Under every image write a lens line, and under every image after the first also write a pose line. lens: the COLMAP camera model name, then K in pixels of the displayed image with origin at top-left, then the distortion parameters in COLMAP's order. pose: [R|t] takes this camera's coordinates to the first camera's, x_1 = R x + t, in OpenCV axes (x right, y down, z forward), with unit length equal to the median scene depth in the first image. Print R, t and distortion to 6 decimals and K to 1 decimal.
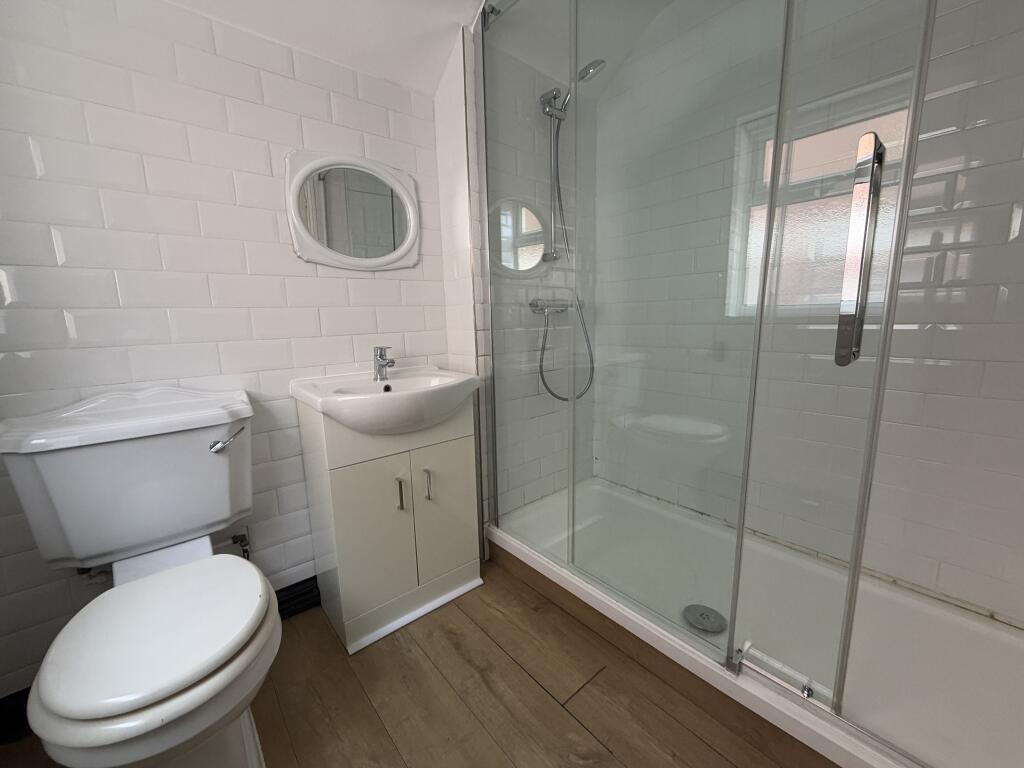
lens RADIAL K [[404.8, 0, 512.0], [0, 404.8, 384.0], [0, 0, 1]] dist [-0.002160, -0.000059]
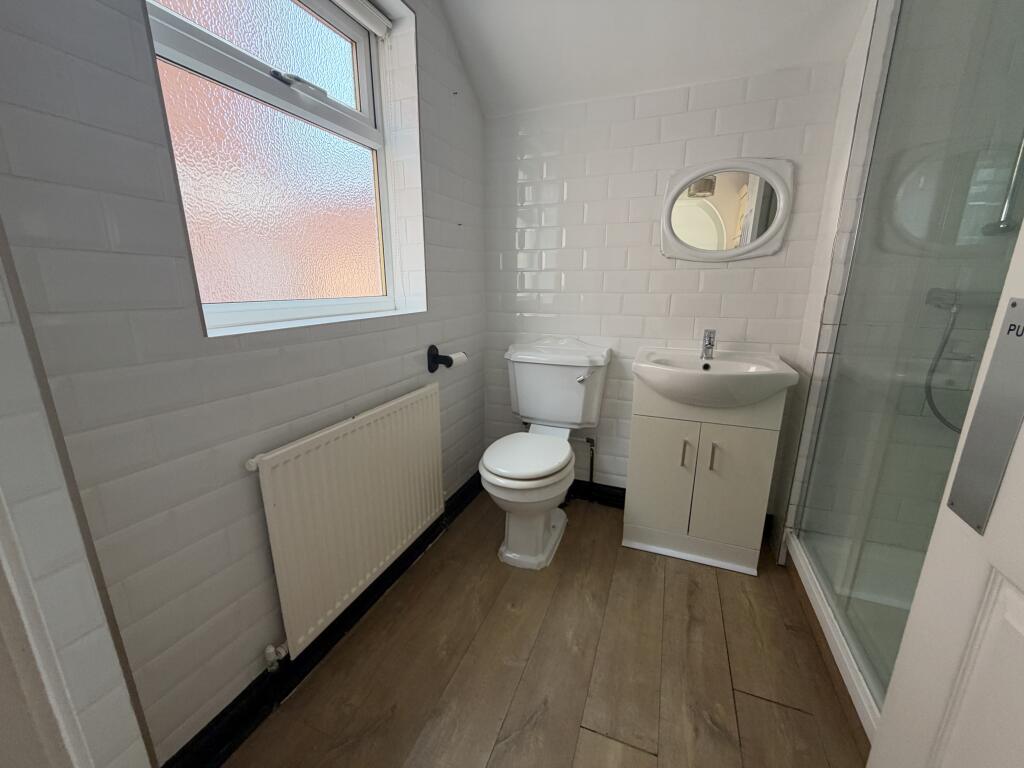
lens RADIAL K [[404.8, 0, 512.0], [0, 404.8, 384.0], [0, 0, 1]] dist [-0.002160, -0.000059]
pose [[0.469844, 0.232457, -0.851593, 0.489165], [-0.157451, 0.971304, 0.178265, -0.067774], [0.868594, 0.050327, 0.492962, -0.058002]]
